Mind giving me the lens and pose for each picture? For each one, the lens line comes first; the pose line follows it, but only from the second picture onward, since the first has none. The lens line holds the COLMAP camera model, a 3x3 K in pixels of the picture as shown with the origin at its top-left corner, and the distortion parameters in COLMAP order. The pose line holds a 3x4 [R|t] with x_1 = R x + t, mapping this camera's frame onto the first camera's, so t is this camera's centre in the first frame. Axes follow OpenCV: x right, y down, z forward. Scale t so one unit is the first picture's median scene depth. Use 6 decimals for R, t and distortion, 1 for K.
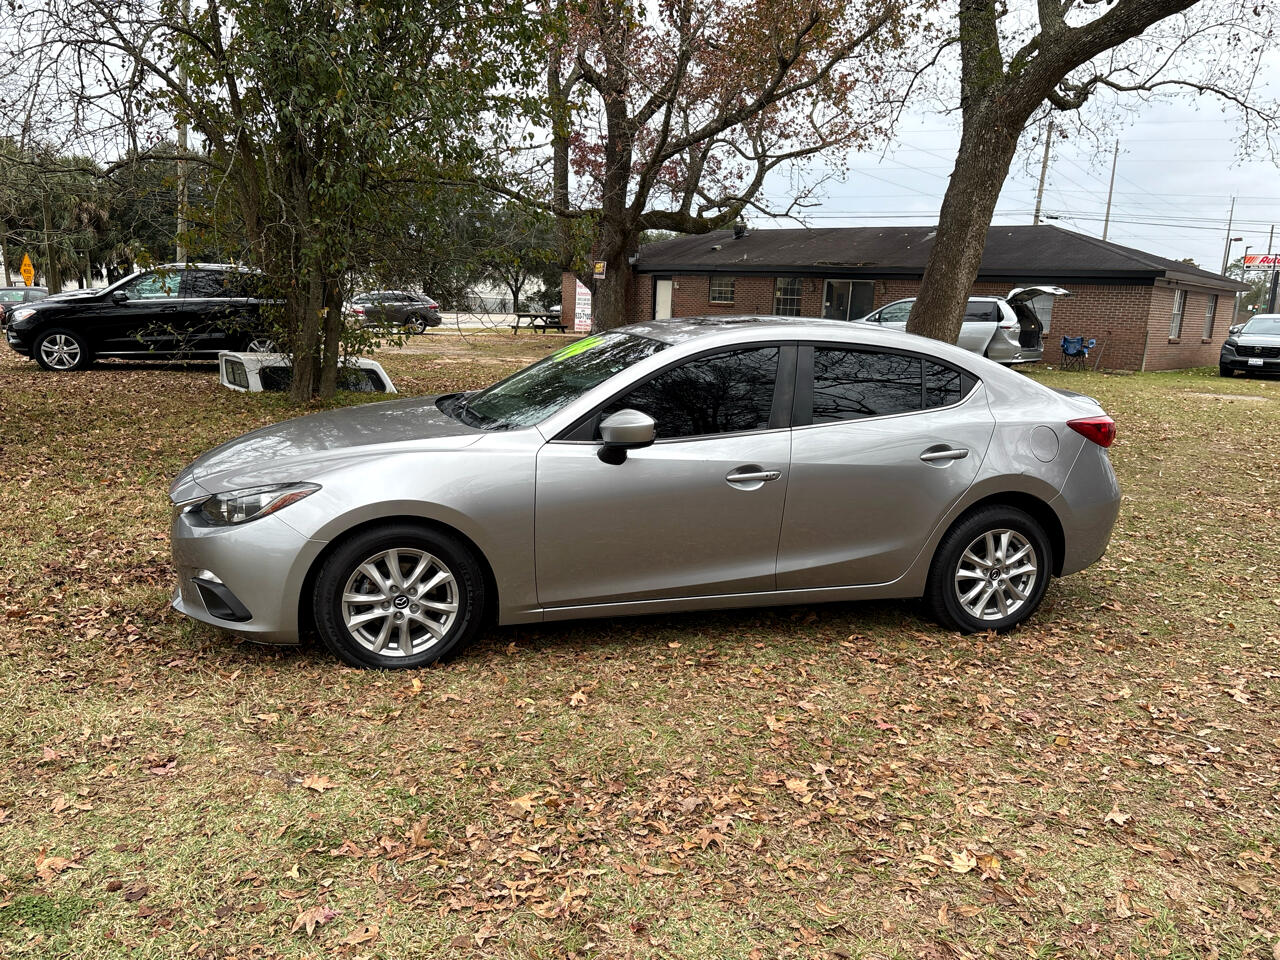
lens RADIAL K [[972.7, 0, 638.7], [0, 972.7, 489.1], [0, 0, 1]] dist [0.040756, -0.038730]
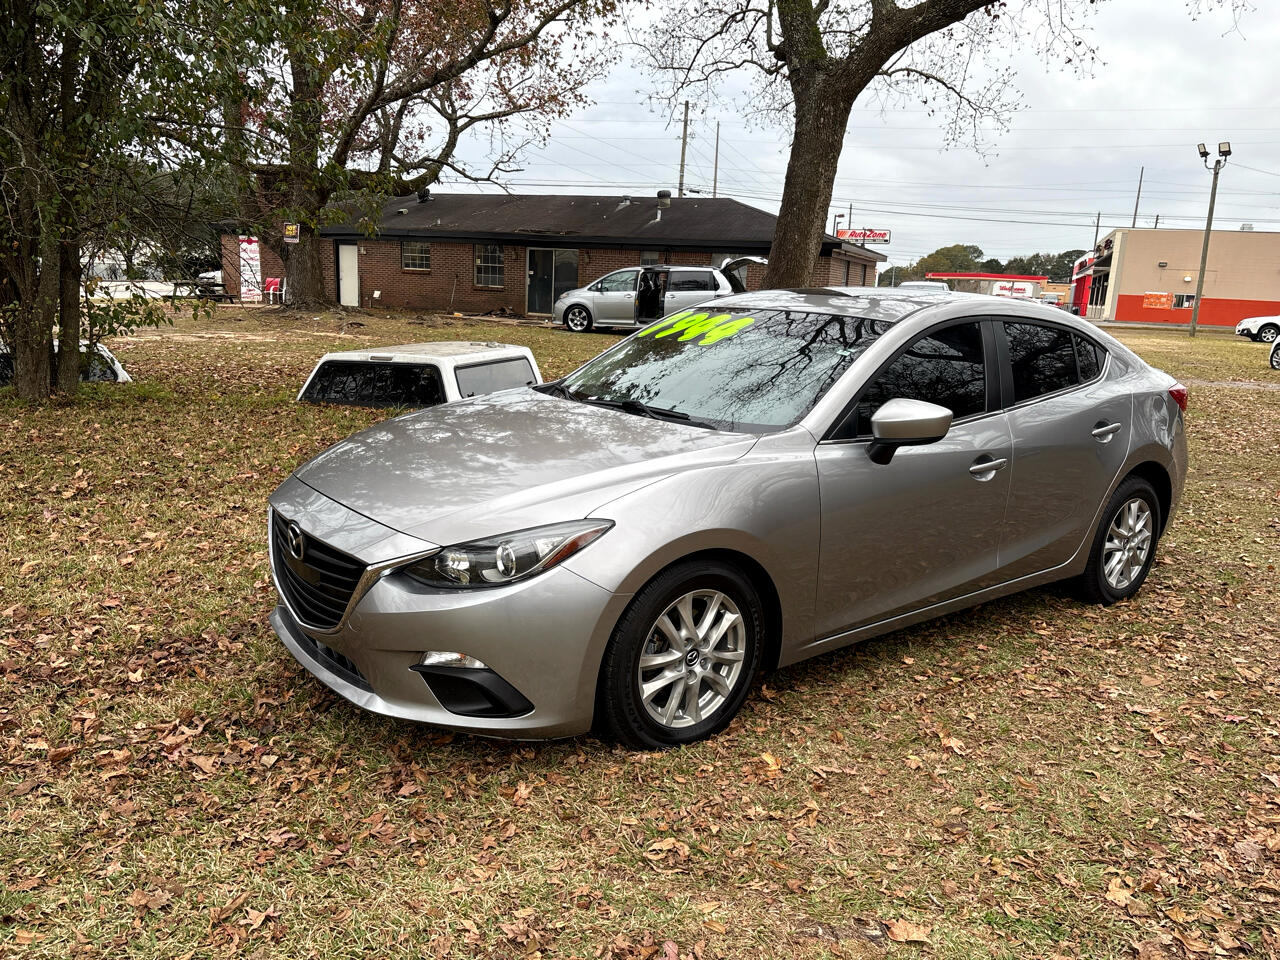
lens RADIAL K [[972.7, 0, 640.1], [0, 972.7, 480.7], [0, 0, 1]] dist [0.040756, -0.038730]
pose [[0.929354, -0.077026, 0.361065, -0.440256], [0.068381, 0.996985, 0.036680, -0.046526], [-0.362801, -0.009399, 0.931819, 0.223364]]
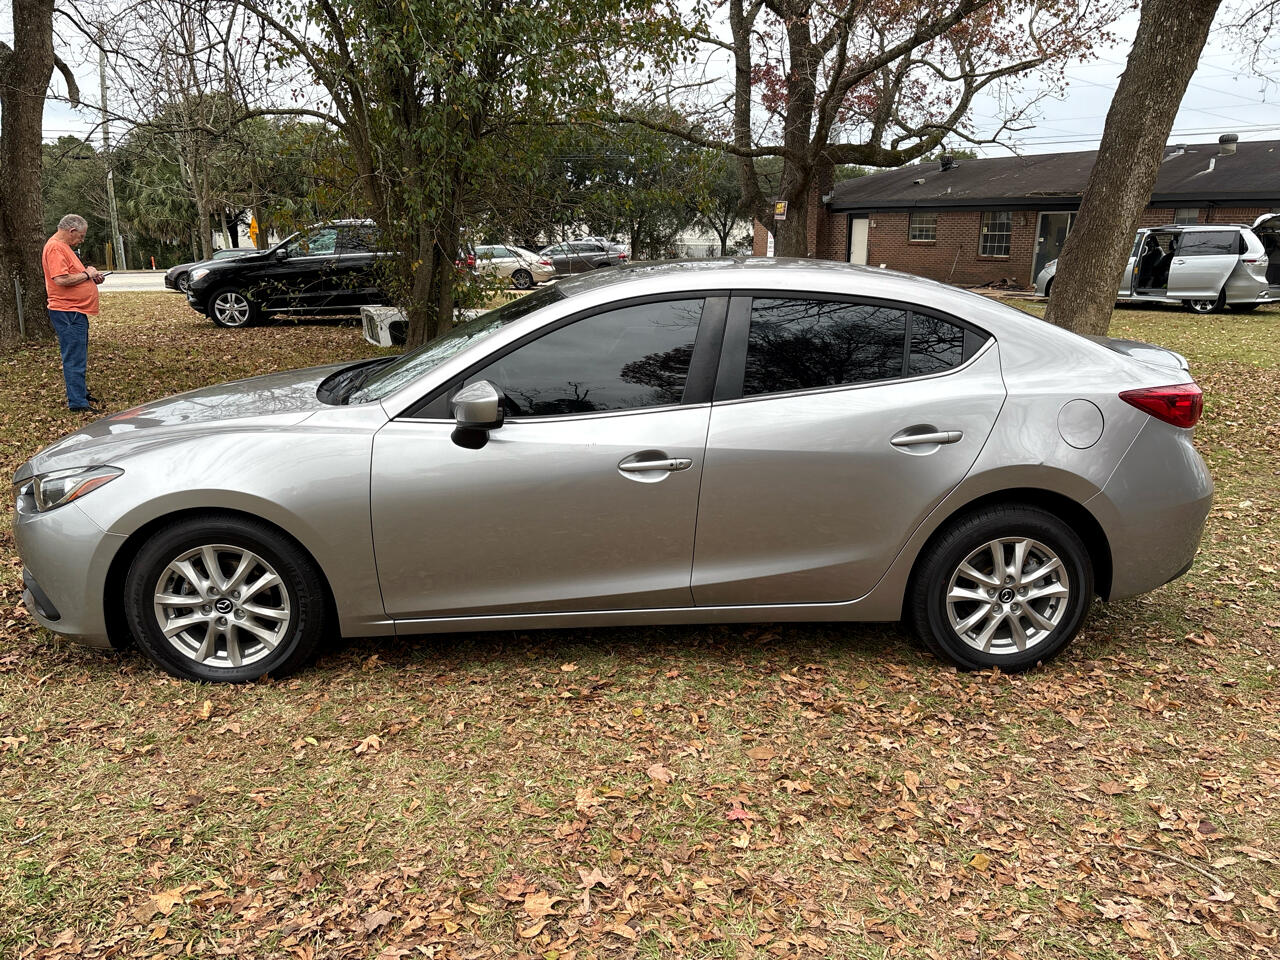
lens RADIAL K [[972.7, 0, 646.7], [0, 972.7, 486.3], [0, 0, 1]] dist [0.040756, -0.038730]
pose [[0.975528, 0.024104, -0.218549, 0.242364], [-0.013050, 0.998568, 0.051882, -0.030963], [0.219487, -0.047760, 0.974446, 0.194445]]
